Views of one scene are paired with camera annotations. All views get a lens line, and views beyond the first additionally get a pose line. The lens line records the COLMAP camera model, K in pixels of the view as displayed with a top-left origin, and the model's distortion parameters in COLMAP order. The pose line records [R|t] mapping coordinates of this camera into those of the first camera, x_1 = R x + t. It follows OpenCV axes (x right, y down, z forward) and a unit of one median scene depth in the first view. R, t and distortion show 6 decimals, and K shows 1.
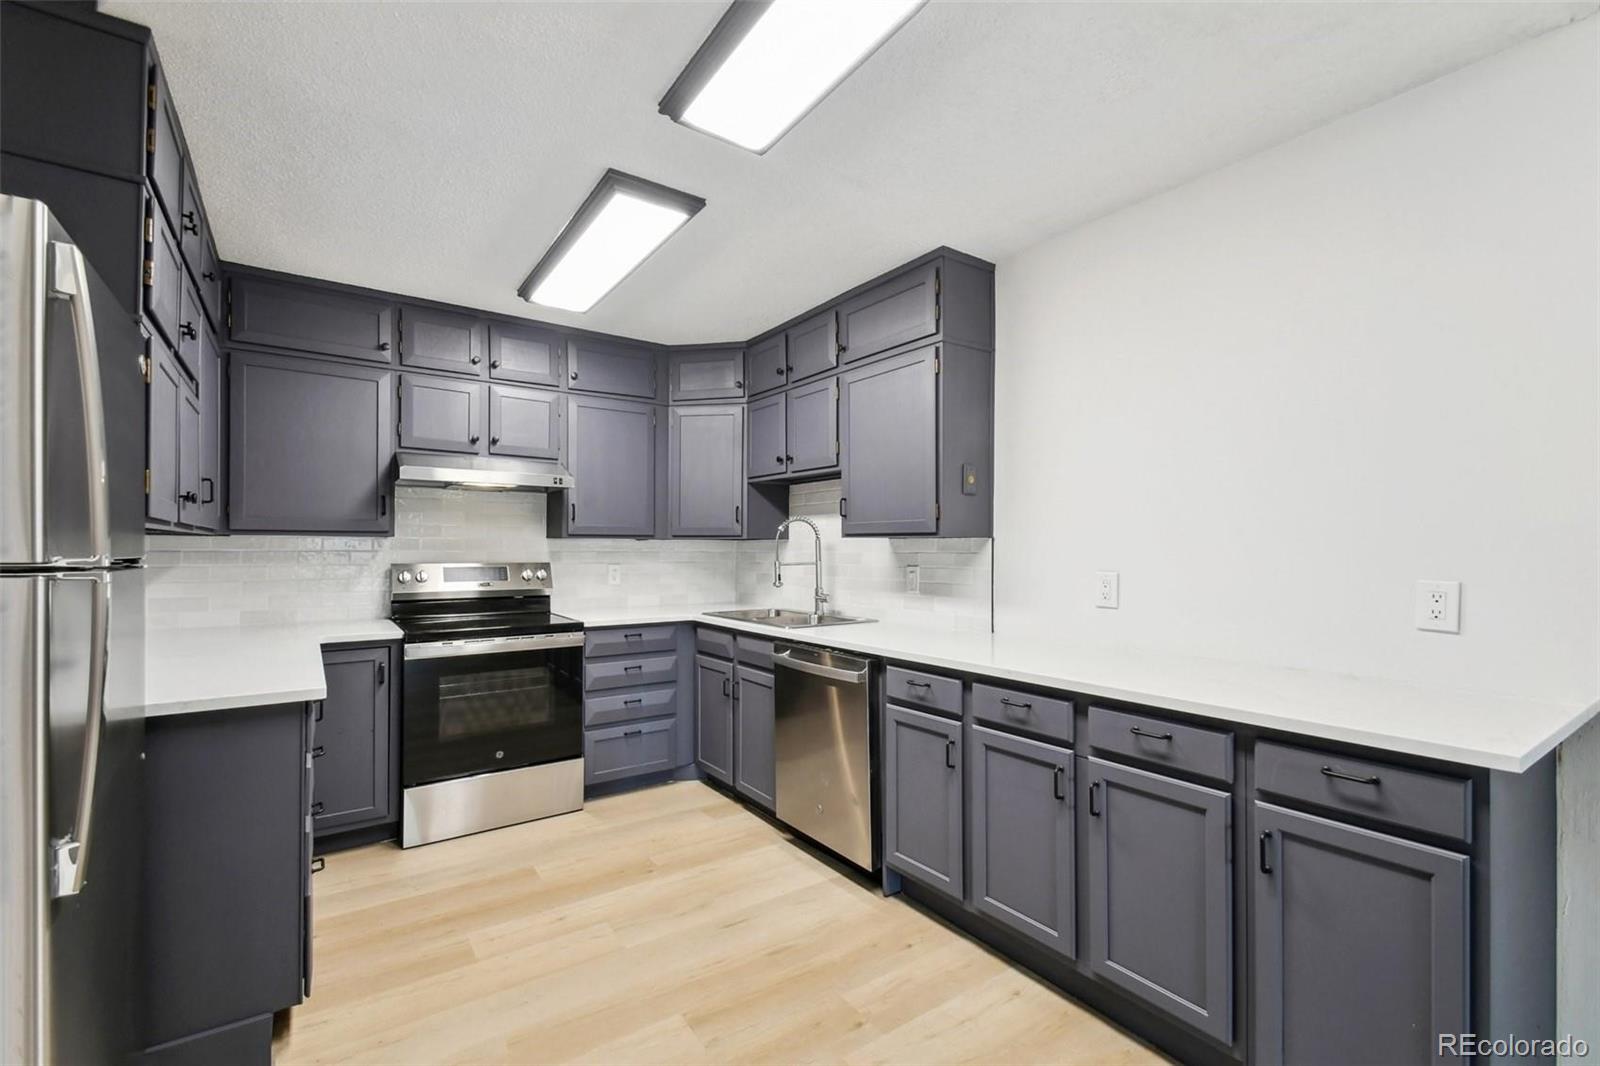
lens RADIAL K [[685.5, 0, 787.6], [0, 685.5, 545.9], [0, 0, 1]] dist [0.015978, -0.000032]
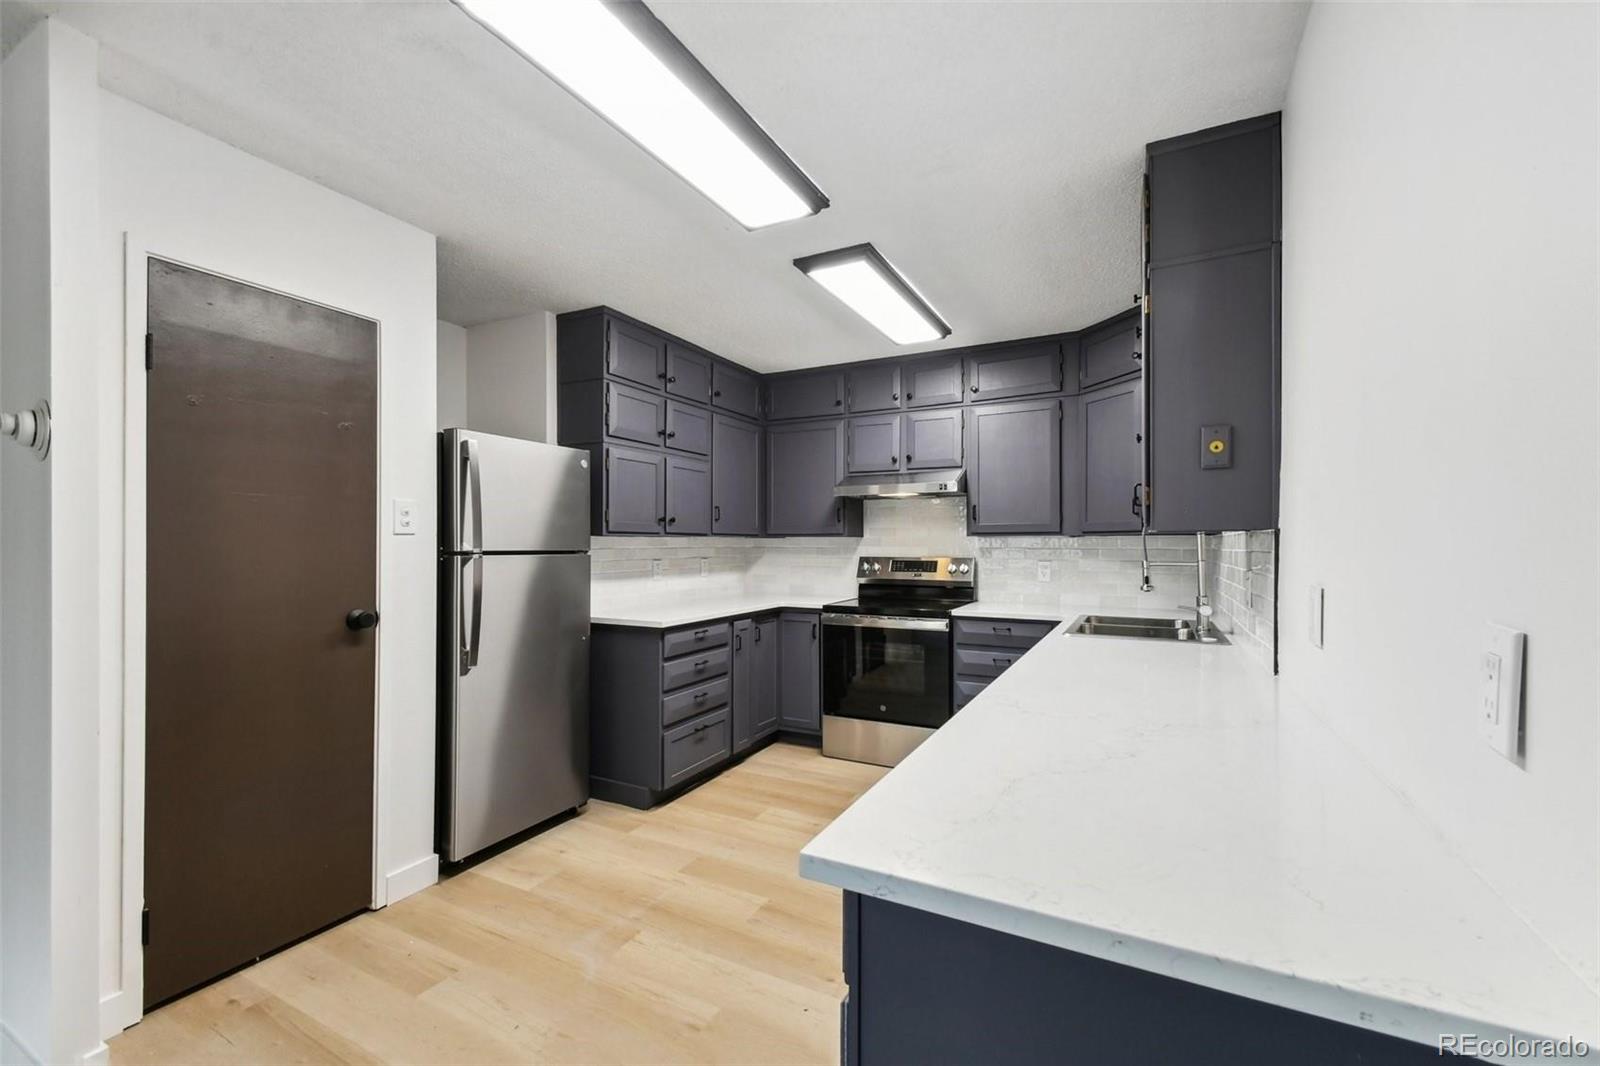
lens RADIAL K [[685.5, 0, 787.6], [0, 685.5, 545.9], [0, 0, 1]] dist [0.015978, -0.000032]
pose [[0.460584, -0.000475, -0.887616, 0.597252], [0.004562, 0.999988, 0.001832, 0.001025], [0.887604, -0.004893, 0.460581, 0.250834]]
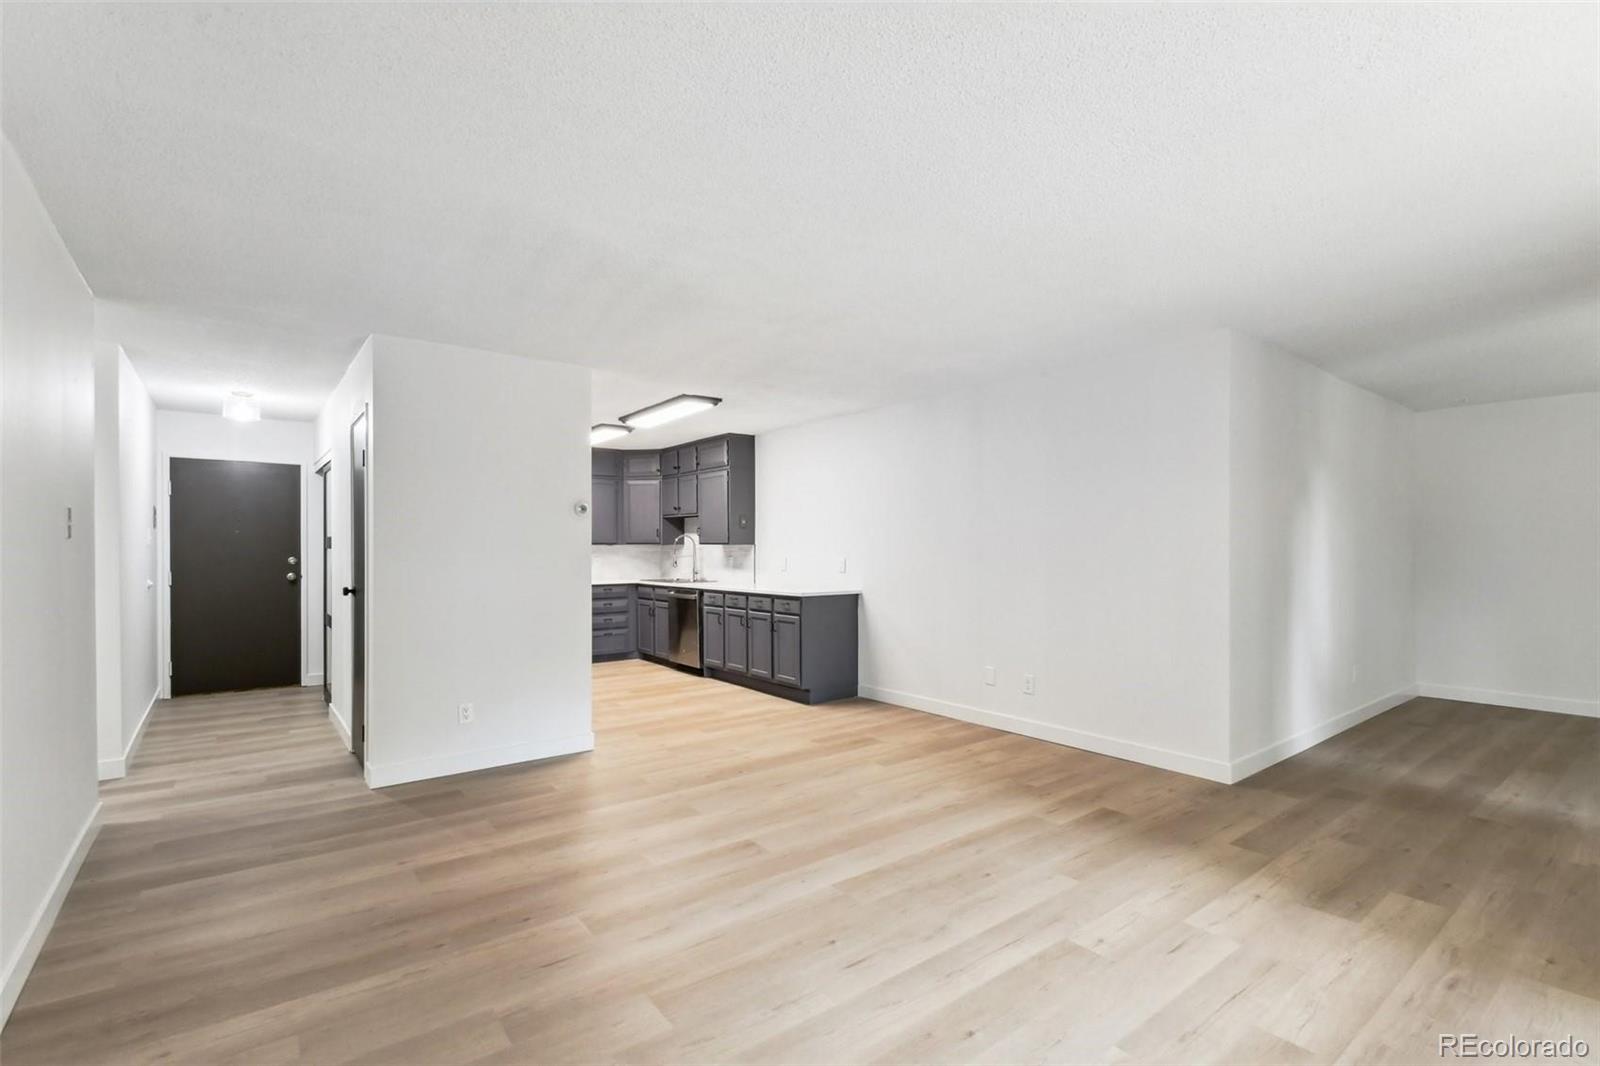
lens RADIAL K [[708.6, 0, 796.4], [0, 708.6, 543.0], [0, 0, 1]] dist [0.000430, -0.000411]
pose [[0.998362, -0.007457, 0.056727, 0.270541], [0.007403, 0.999972, 0.001157, -0.016994], [-0.056734, -0.000735, 0.998389, -1.406107]]
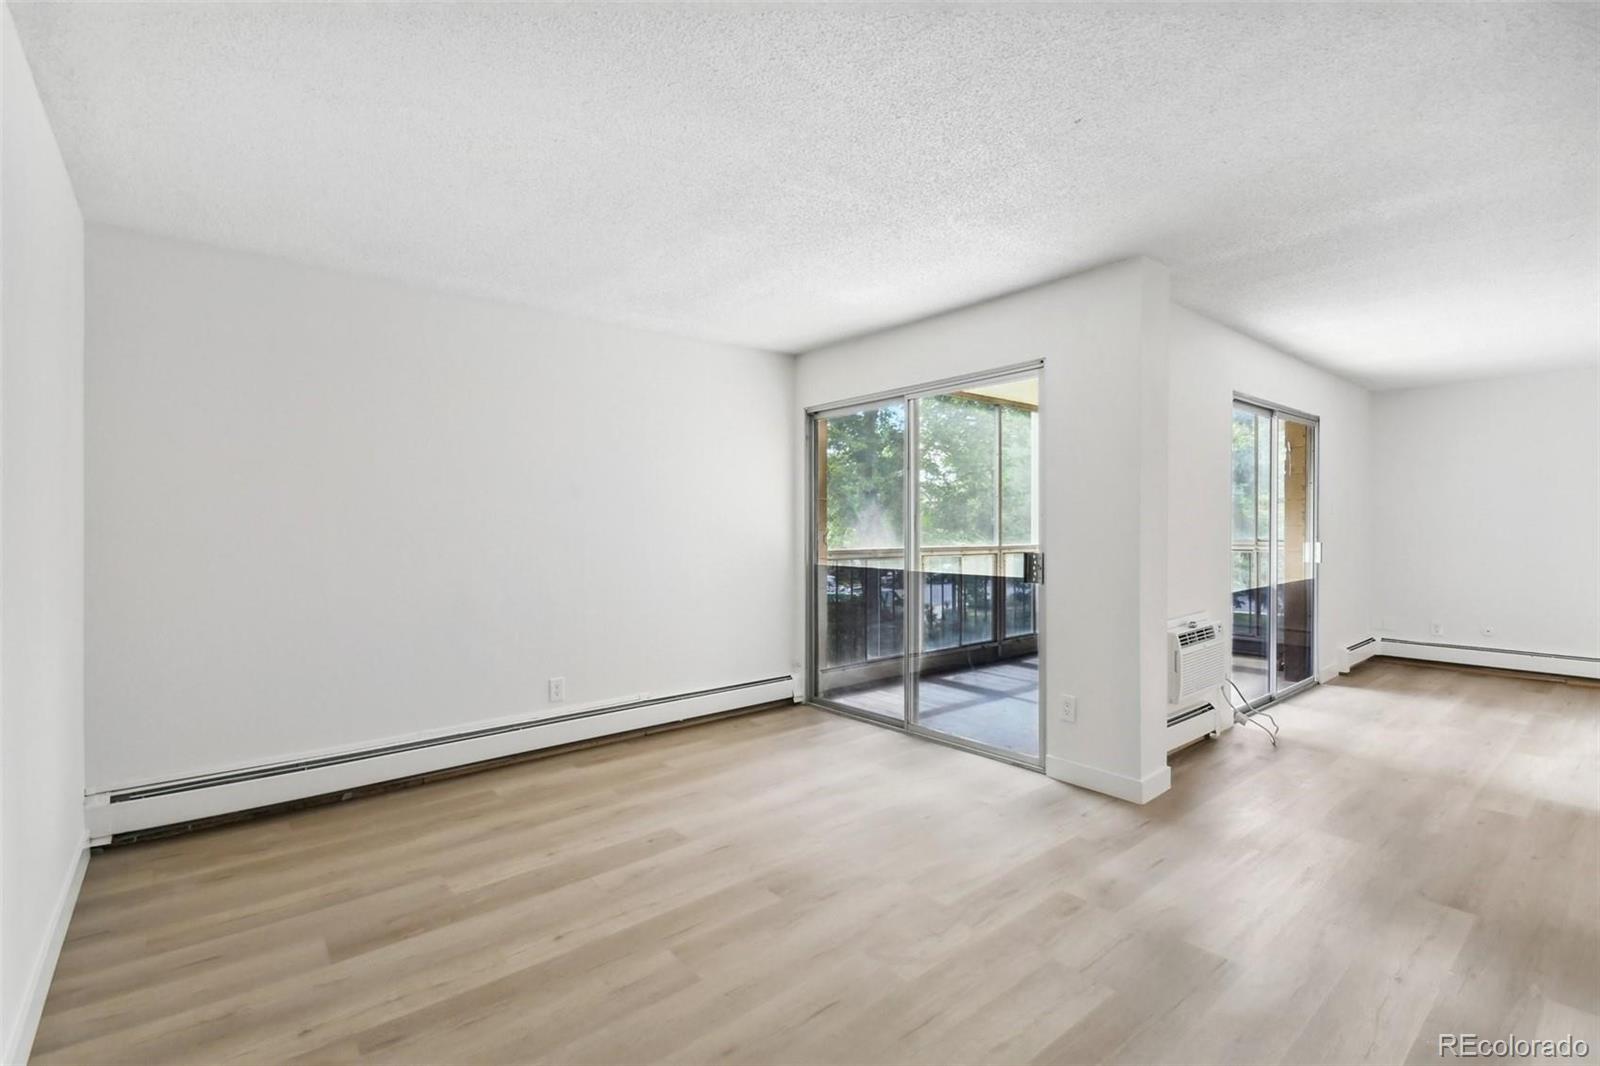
lens RADIAL K [[708.6, 0, 796.4], [0, 708.6, 543.0], [0, 0, 1]] dist [0.000430, -0.000411]
pose [[-0.995311, -0.004442, -0.096621, 2.099967], [-0.006237, 0.999813, 0.018280, 0.016971], [0.096522, 0.018797, -0.995153, 0.244897]]
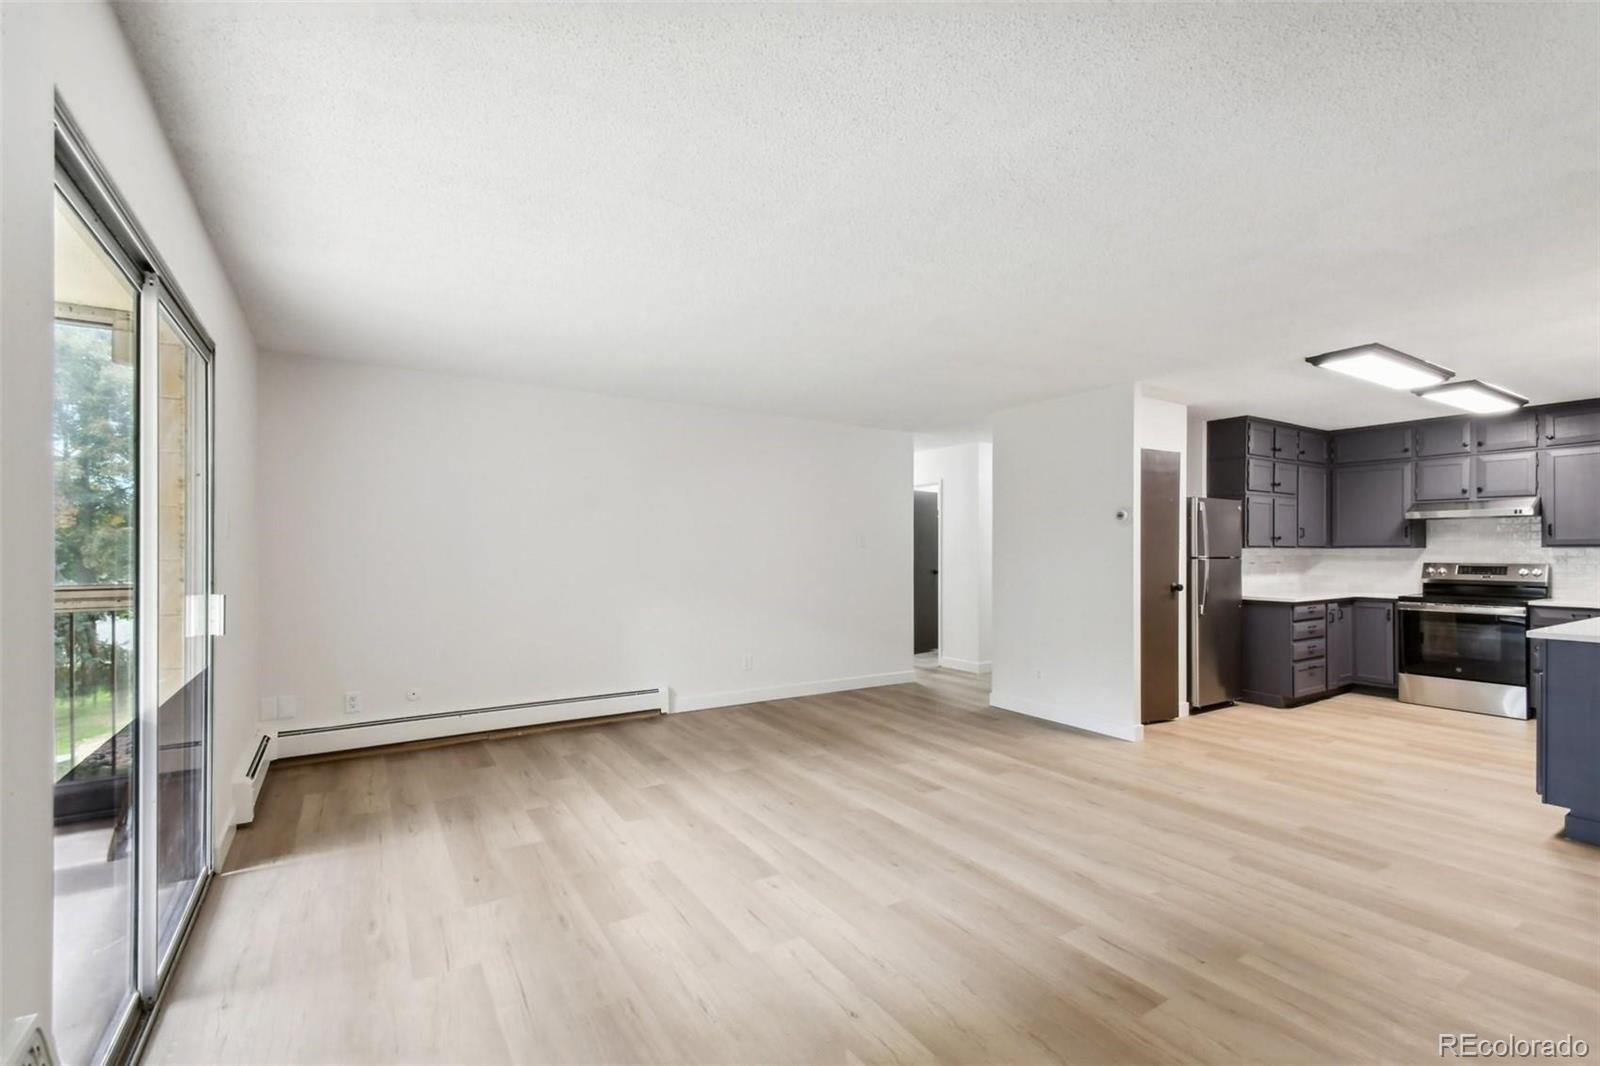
lens RADIAL K [[698.6, 0, 765.5], [0, 698.6, 551.7], [0, 0, 1]] dist [0.017168, -0.008509]
pose [[-0.056229, -0.002011, -0.998416, 1.449428], [0.003440, 0.999992, -0.002208, -0.005222], [0.998412, -0.003559, -0.056221, -0.667728]]
